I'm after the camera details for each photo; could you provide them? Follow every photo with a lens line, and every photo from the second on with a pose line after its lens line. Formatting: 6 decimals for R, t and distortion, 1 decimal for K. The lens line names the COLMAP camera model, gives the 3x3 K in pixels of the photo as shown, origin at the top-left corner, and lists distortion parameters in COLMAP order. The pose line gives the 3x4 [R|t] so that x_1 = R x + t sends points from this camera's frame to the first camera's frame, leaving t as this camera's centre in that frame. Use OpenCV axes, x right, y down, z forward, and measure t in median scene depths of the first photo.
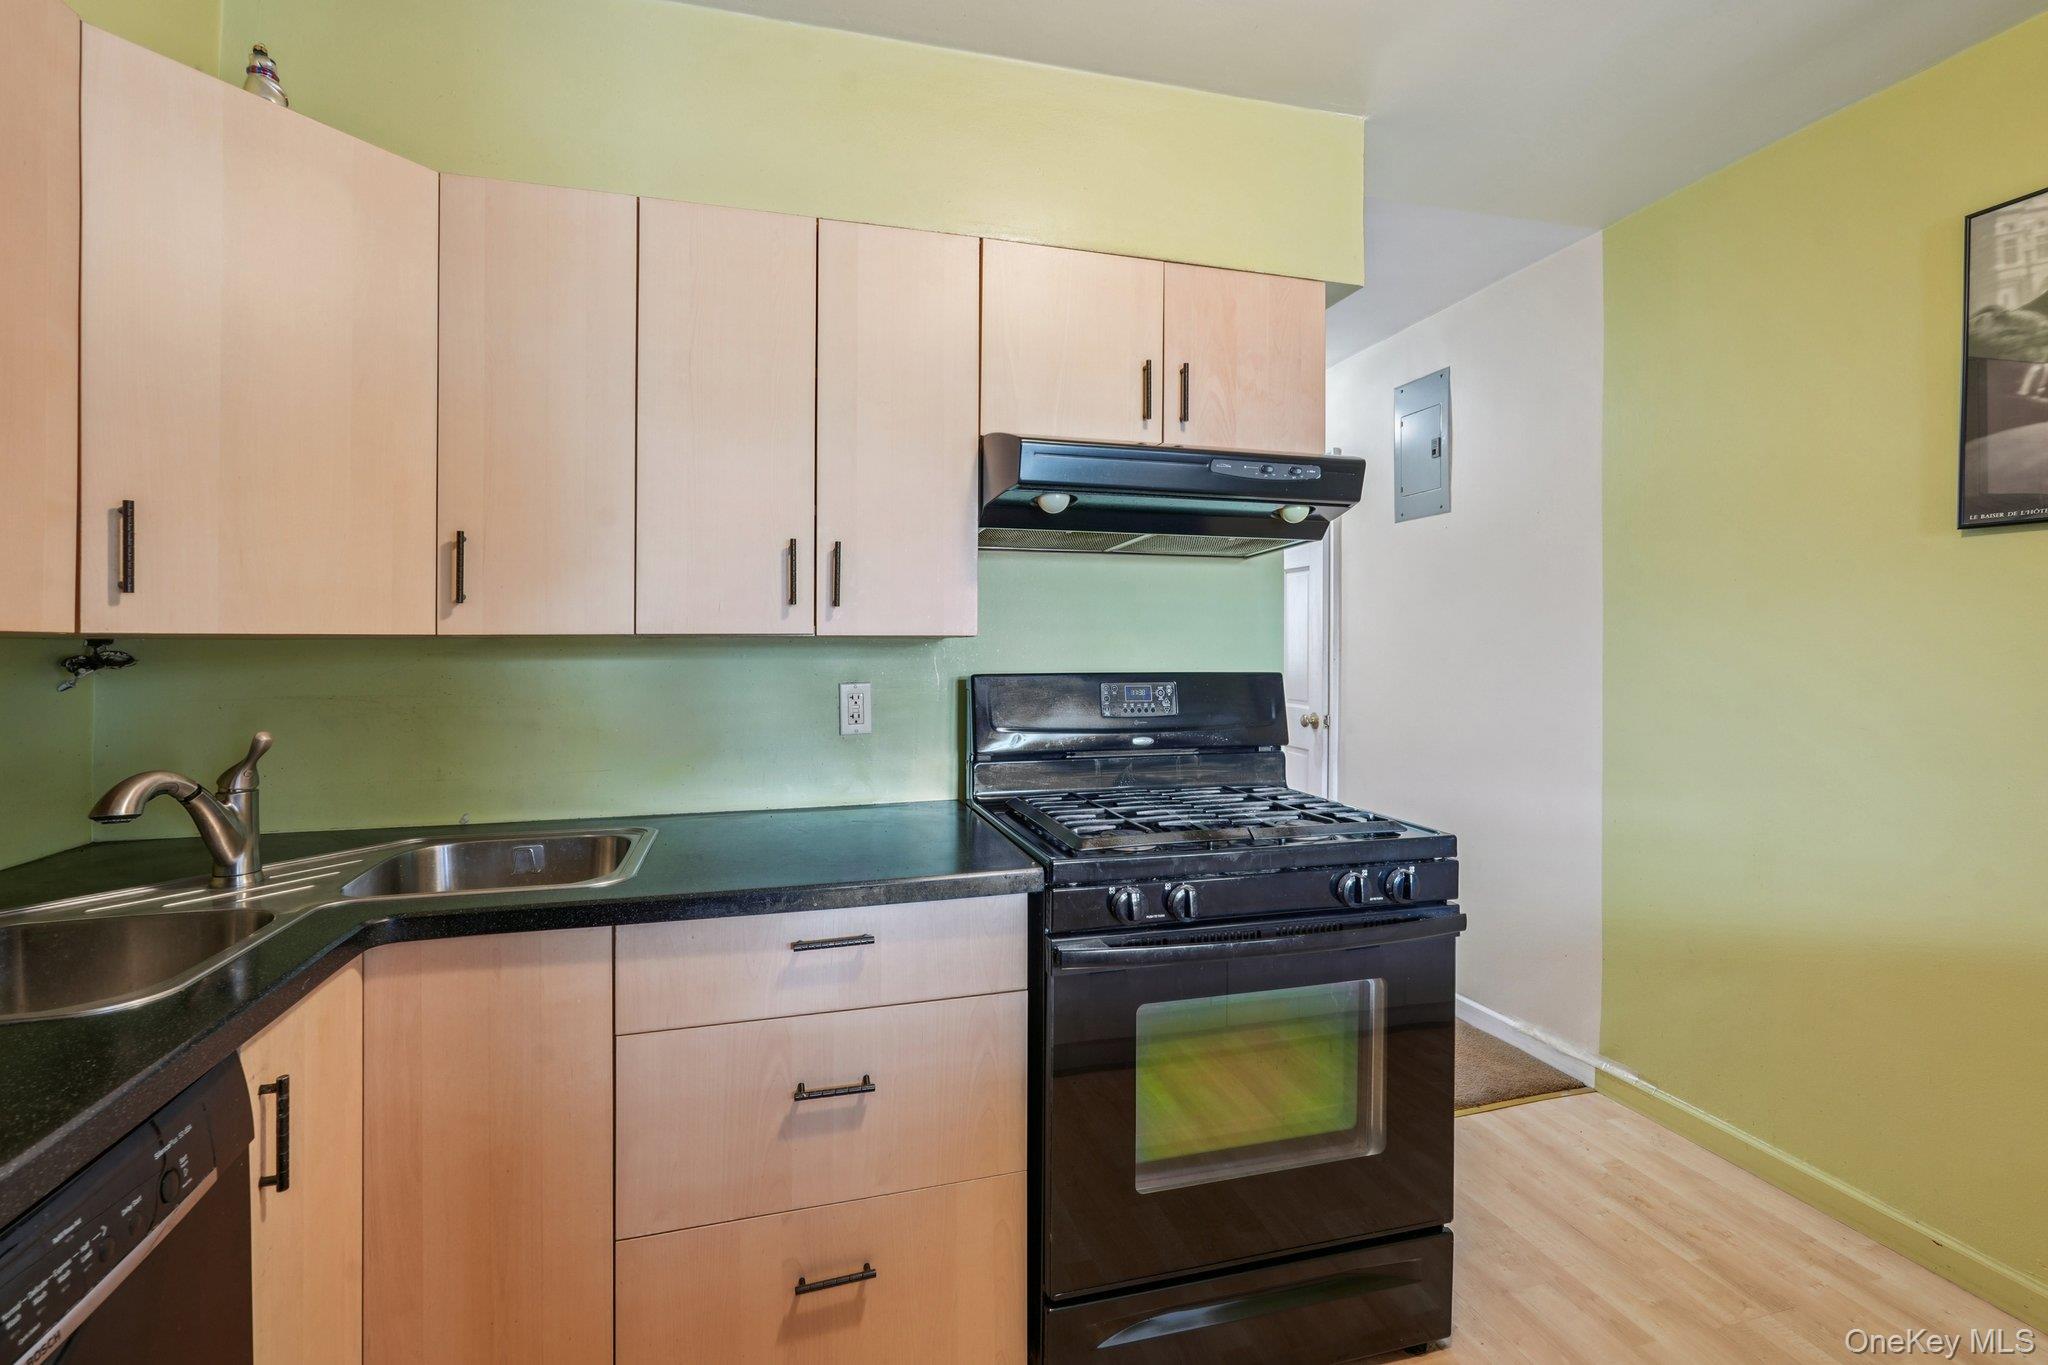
lens RADIAL K [[911.0, 0, 1064.1], [0, 911.0, 635.6], [0, 0, 1]] dist [-0.011715, 0.006014]
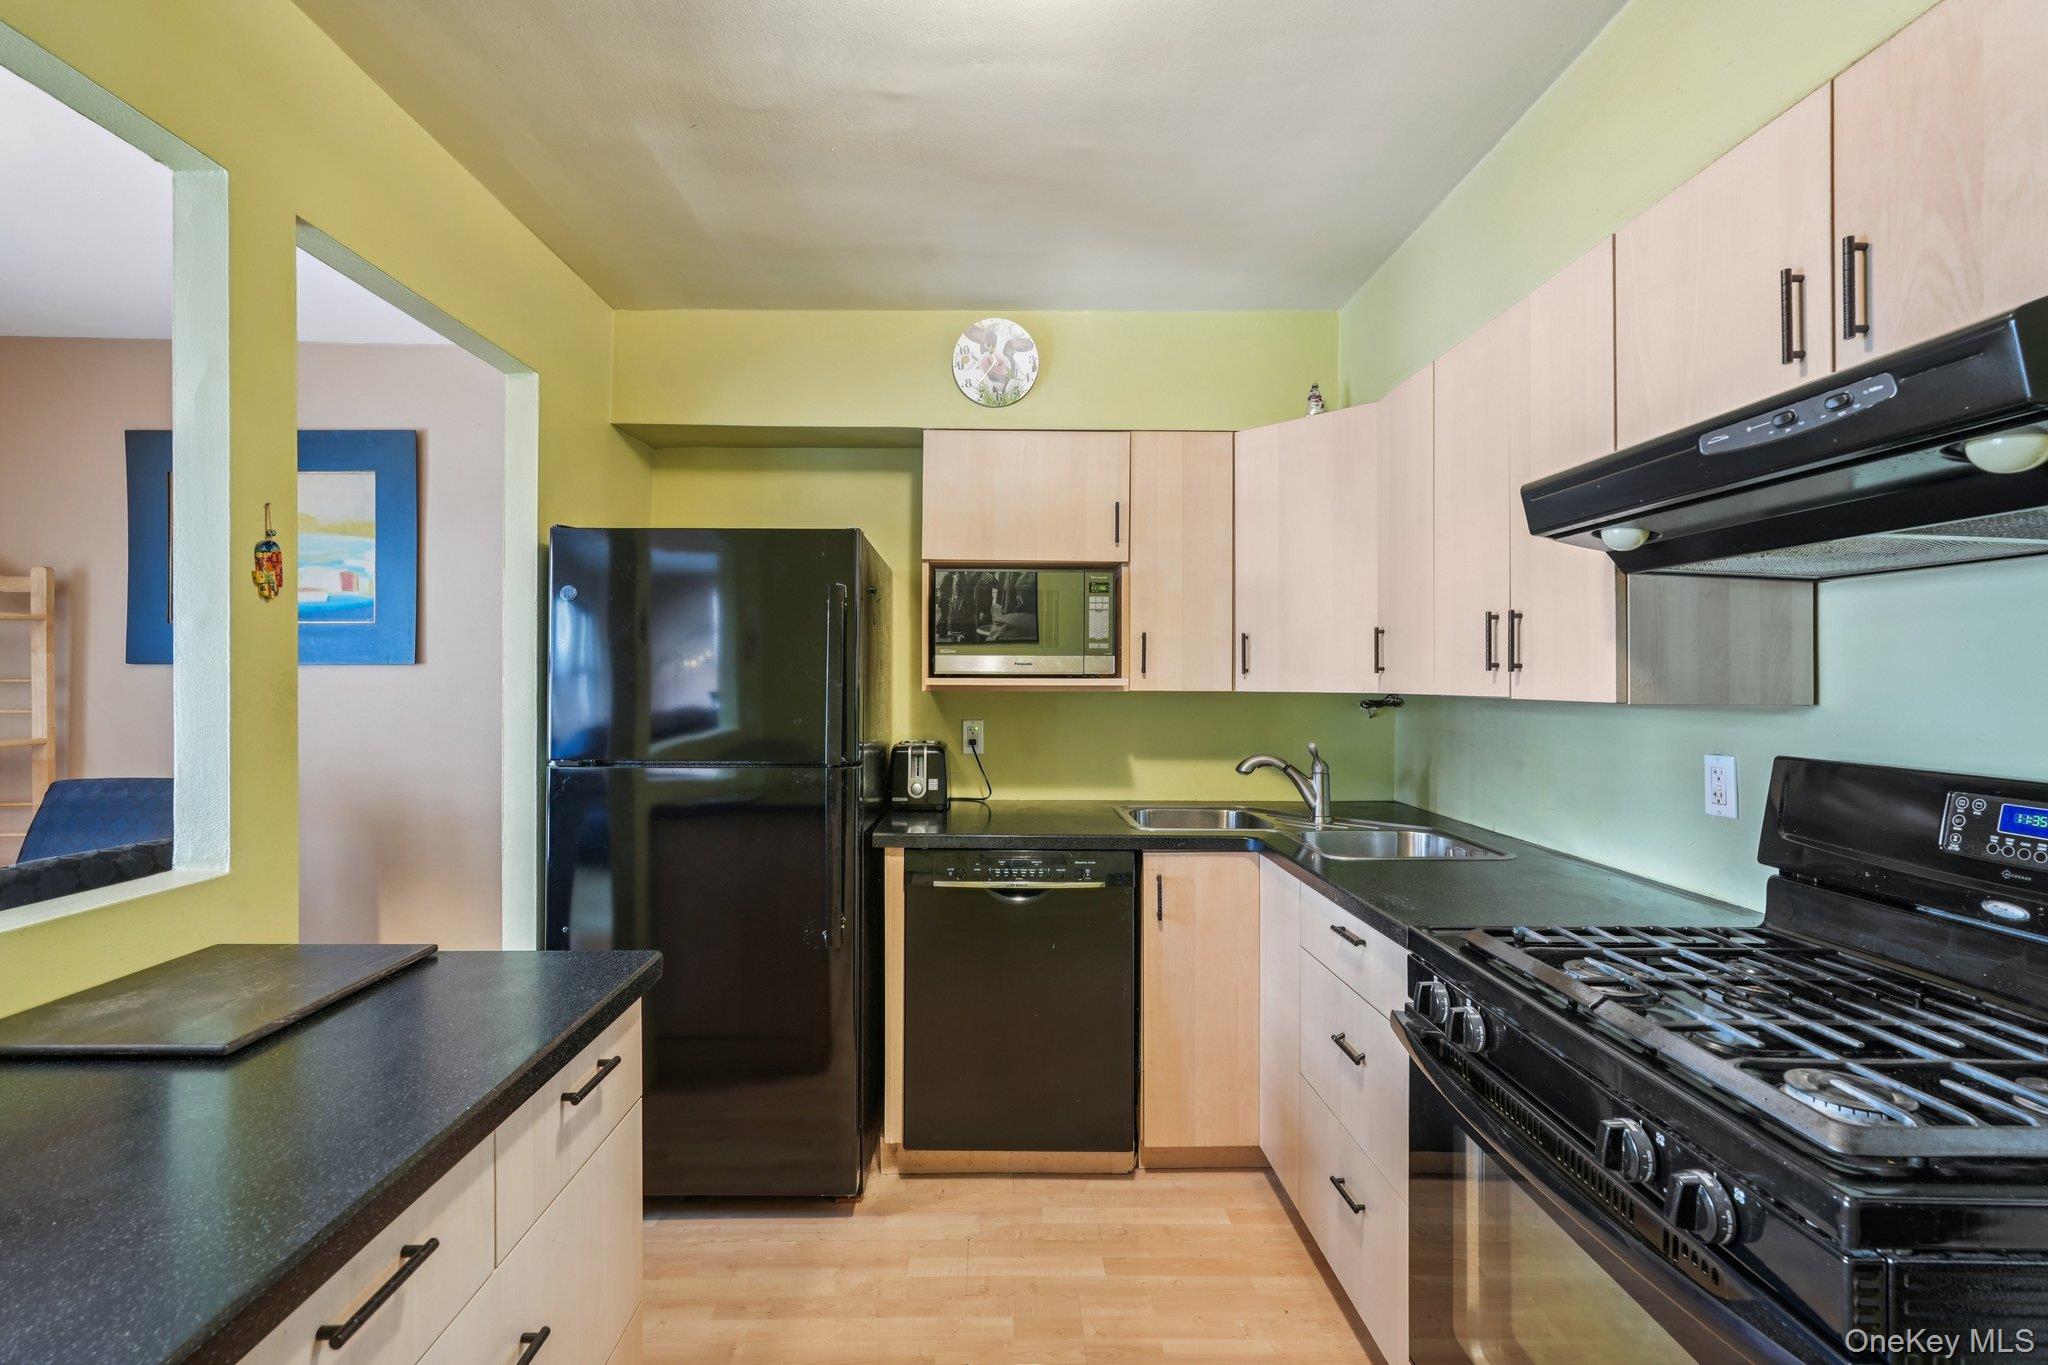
lens RADIAL K [[911.0, 0, 987.0], [0, 911.0, 673.6], [0, 0, 1]] dist [-0.011715, 0.006014]
pose [[-0.291745, -0.001693, -0.956495, 0.931606], [0.009434, 0.999945, -0.004647, -0.030288], [0.956450, -0.010379, -0.291713, 0.723635]]
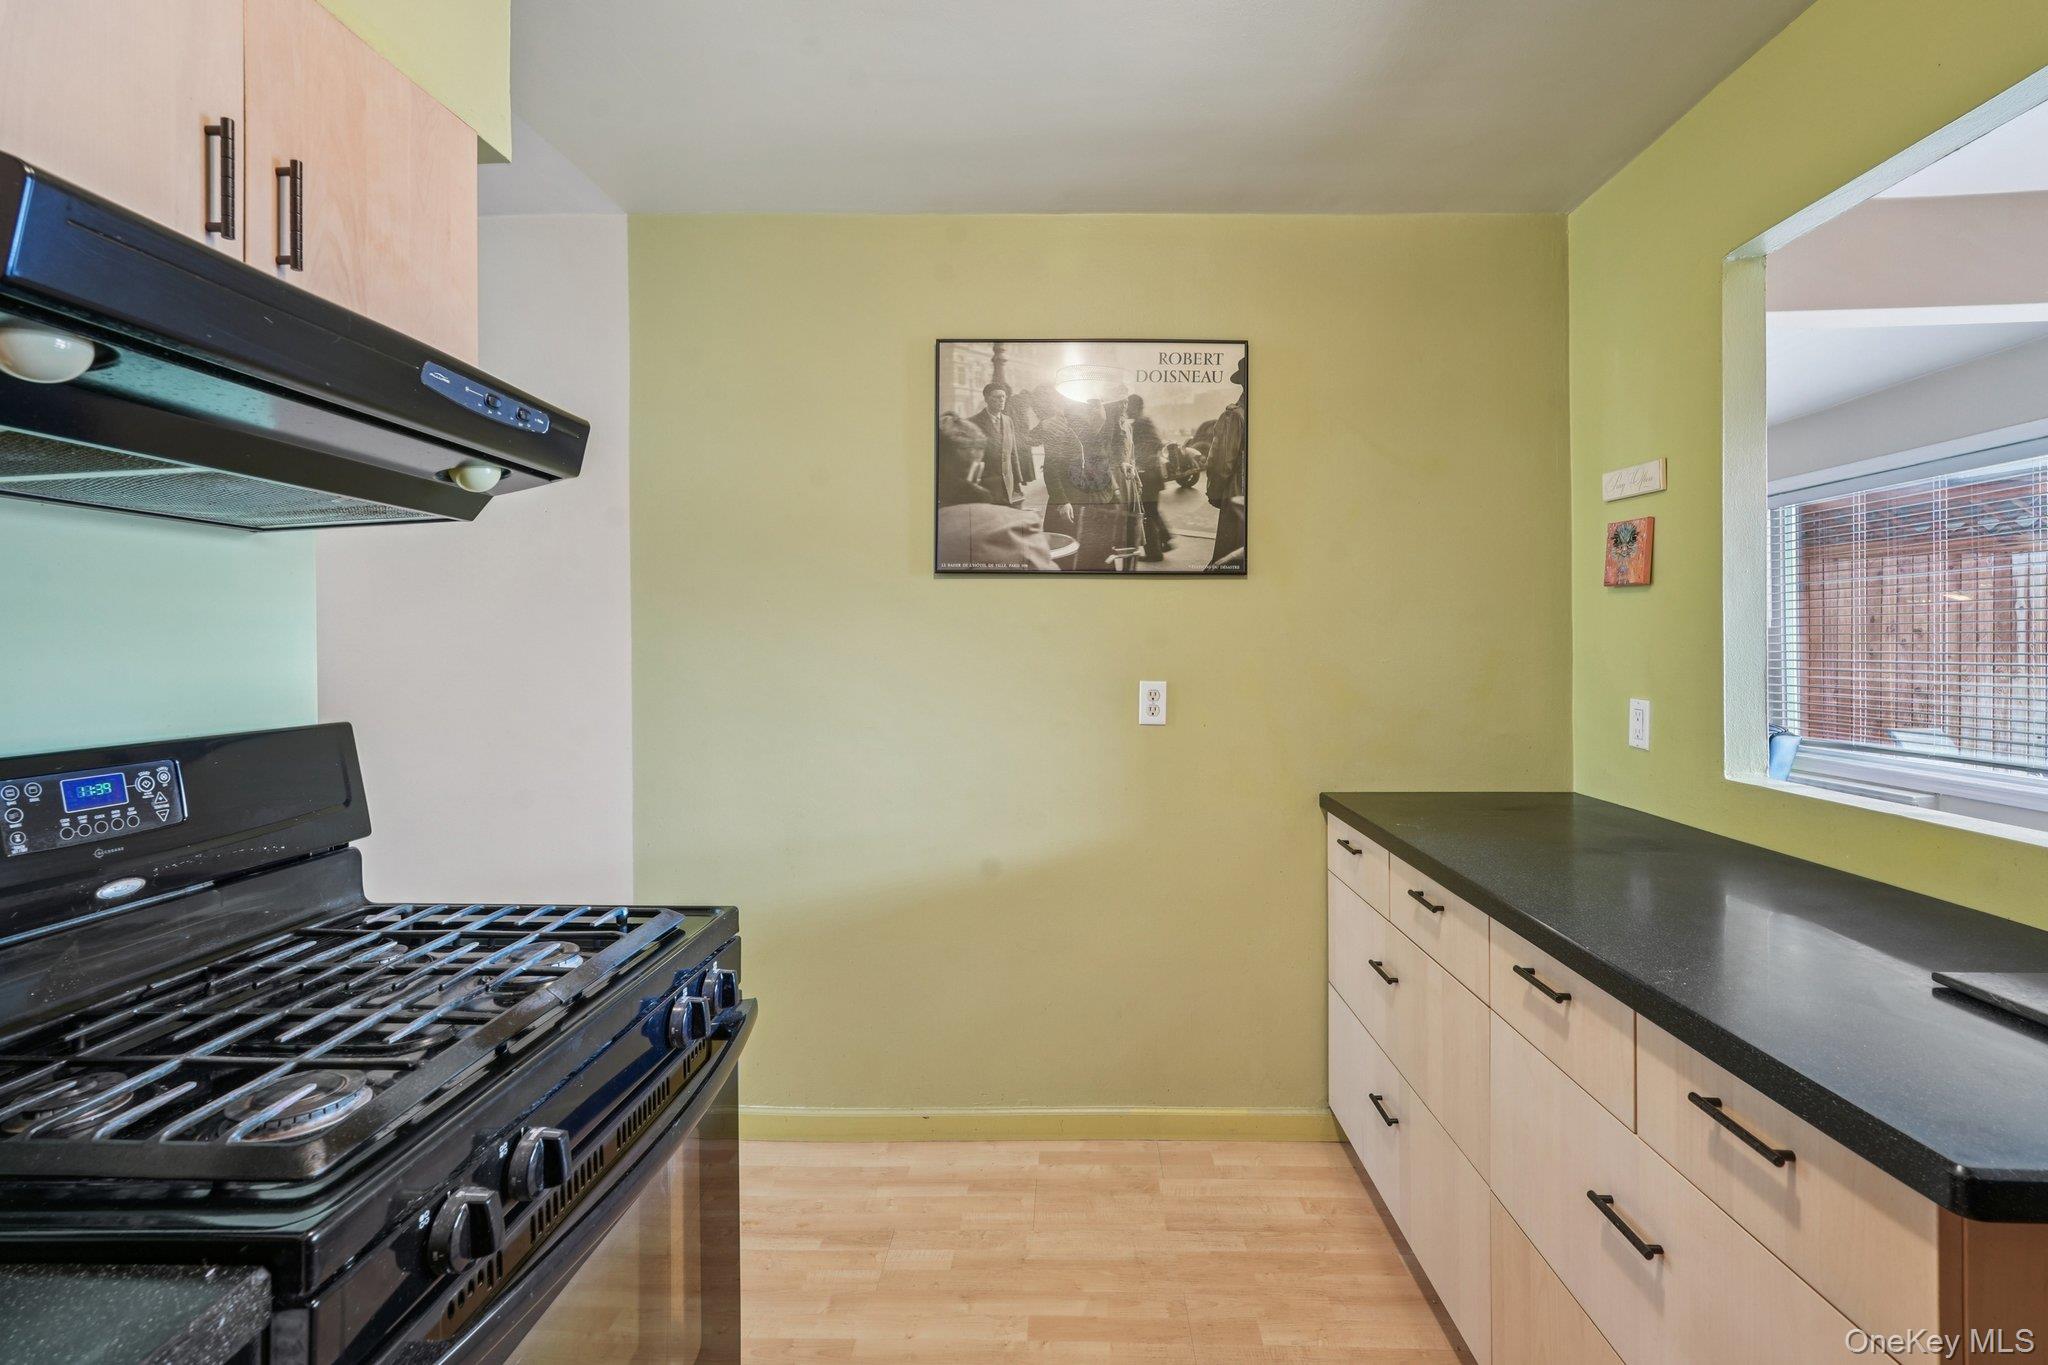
lens RADIAL K [[911.0, 0, 1007.4], [0, 911.0, 632.4], [0, 0, 1]] dist [-0.011715, 0.006014]
pose [[0.339560, 0.006267, 0.940563, -0.253979], [-0.004404, 0.999977, -0.005074, -0.025065], [-0.940574, -0.002419, 0.339580, 0.480652]]
